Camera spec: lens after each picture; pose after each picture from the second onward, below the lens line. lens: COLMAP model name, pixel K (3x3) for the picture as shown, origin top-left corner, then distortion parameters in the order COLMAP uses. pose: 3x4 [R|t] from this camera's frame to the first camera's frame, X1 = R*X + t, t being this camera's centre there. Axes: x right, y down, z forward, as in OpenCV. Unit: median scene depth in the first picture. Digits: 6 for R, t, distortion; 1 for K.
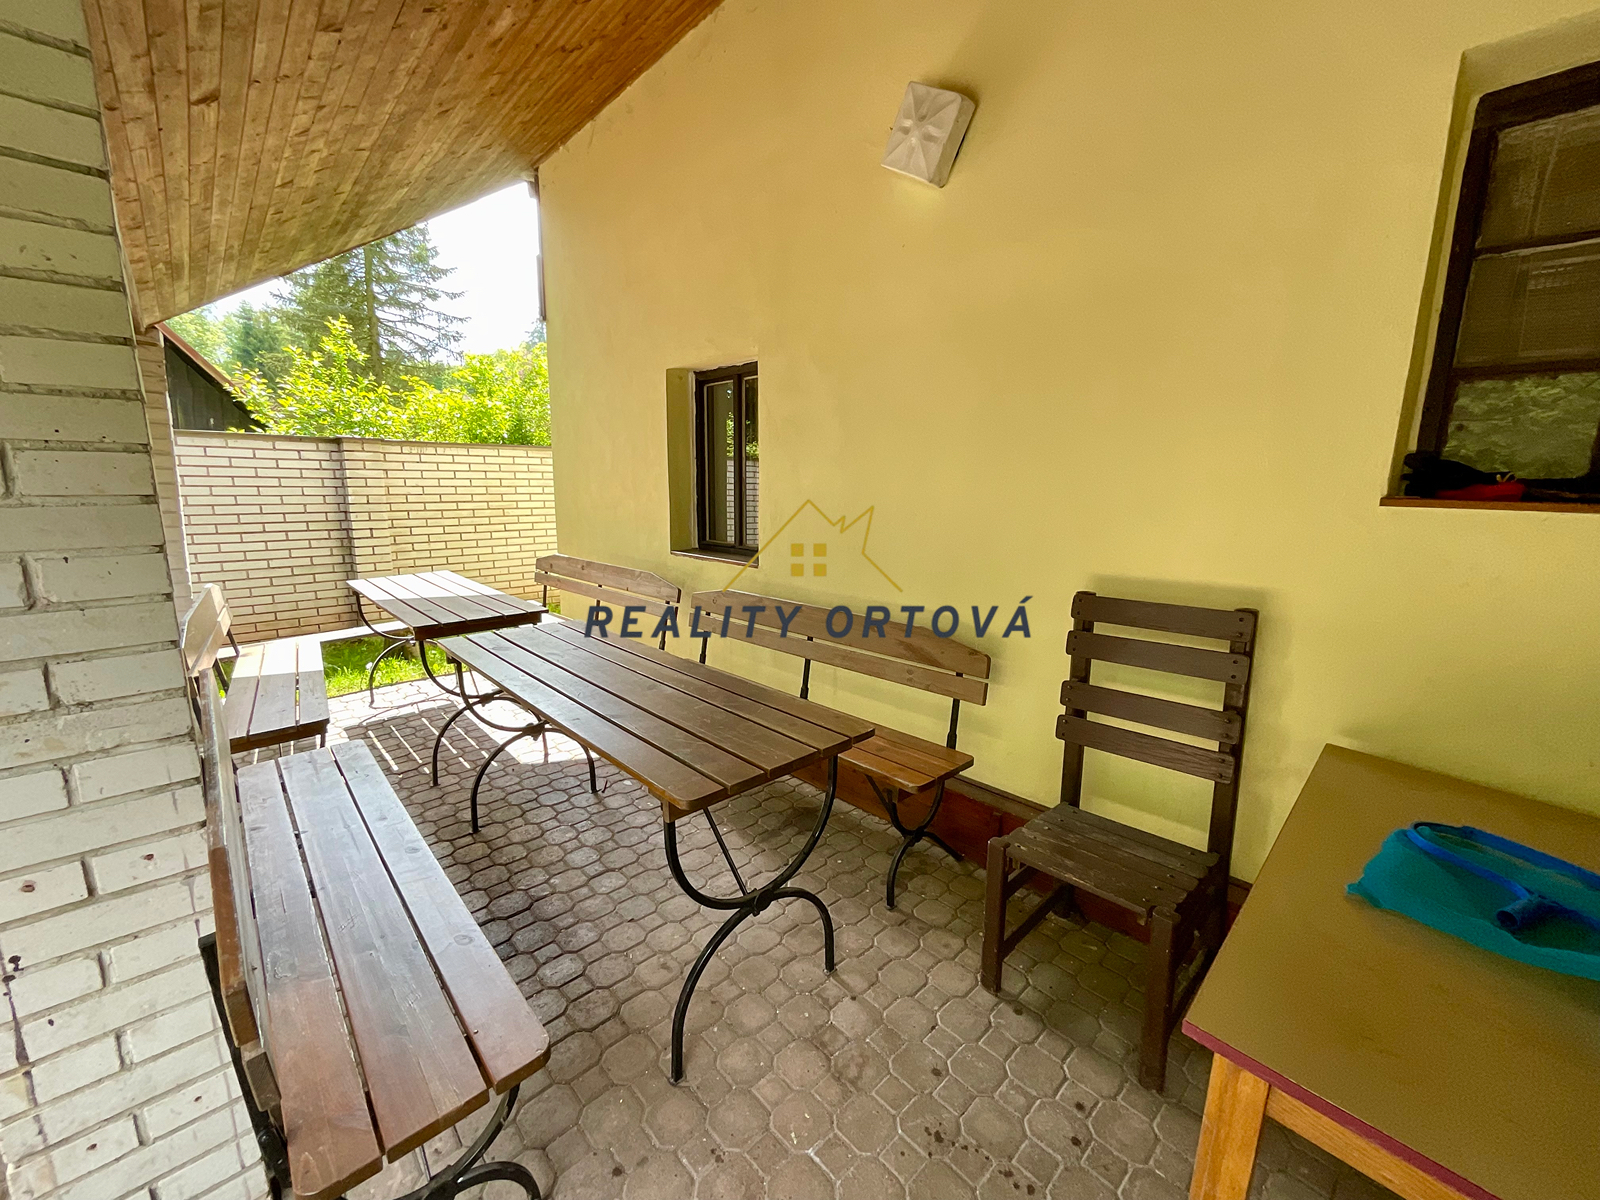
lens RADIAL K [[645.8, 0, 800.0], [0, 645.8, 600.0], [0, 0, 1]] dist [-0.016650, 0.011338]
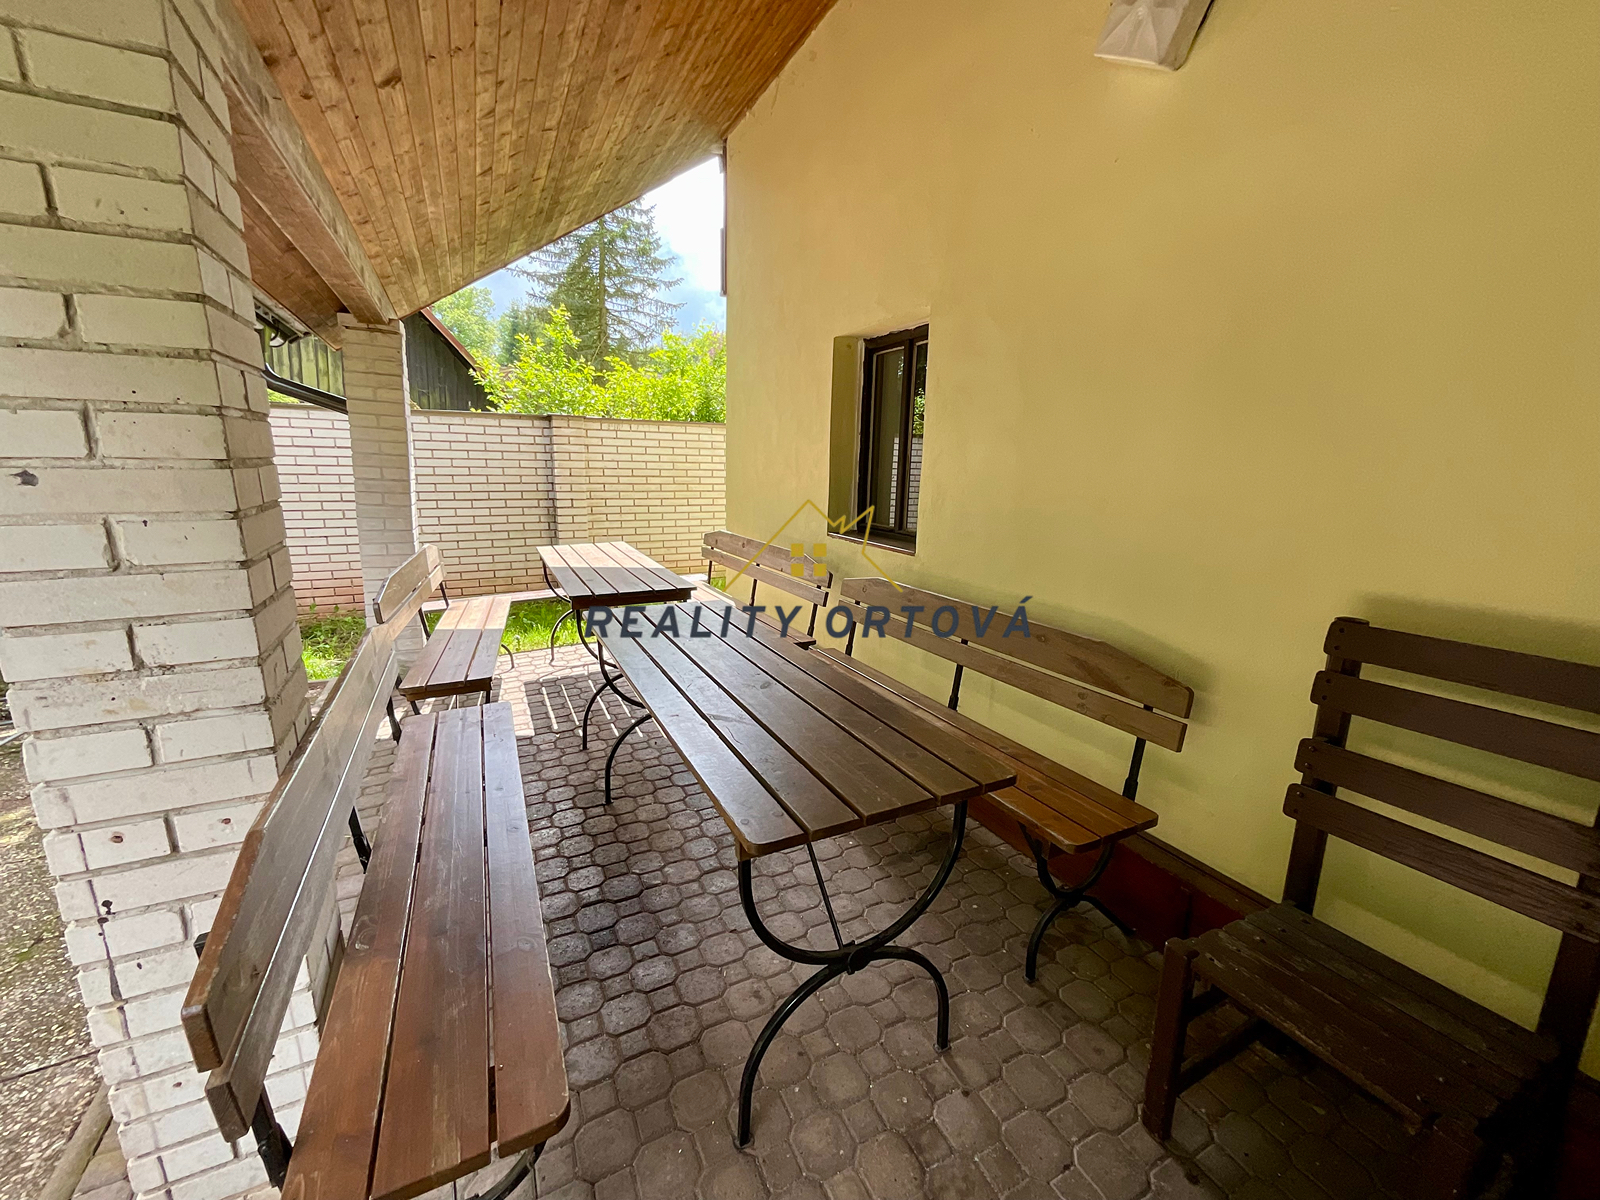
lens RADIAL K [[645.8, 0, 800.0], [0, 645.8, 600.0], [0, 0, 1]] dist [-0.016650, 0.011338]
pose [[0.958854, 0.072155, -0.274577, 0.045399], [-0.063899, 0.997198, 0.038907, -0.018864], [0.276615, -0.019761, 0.960778, 0.128721]]
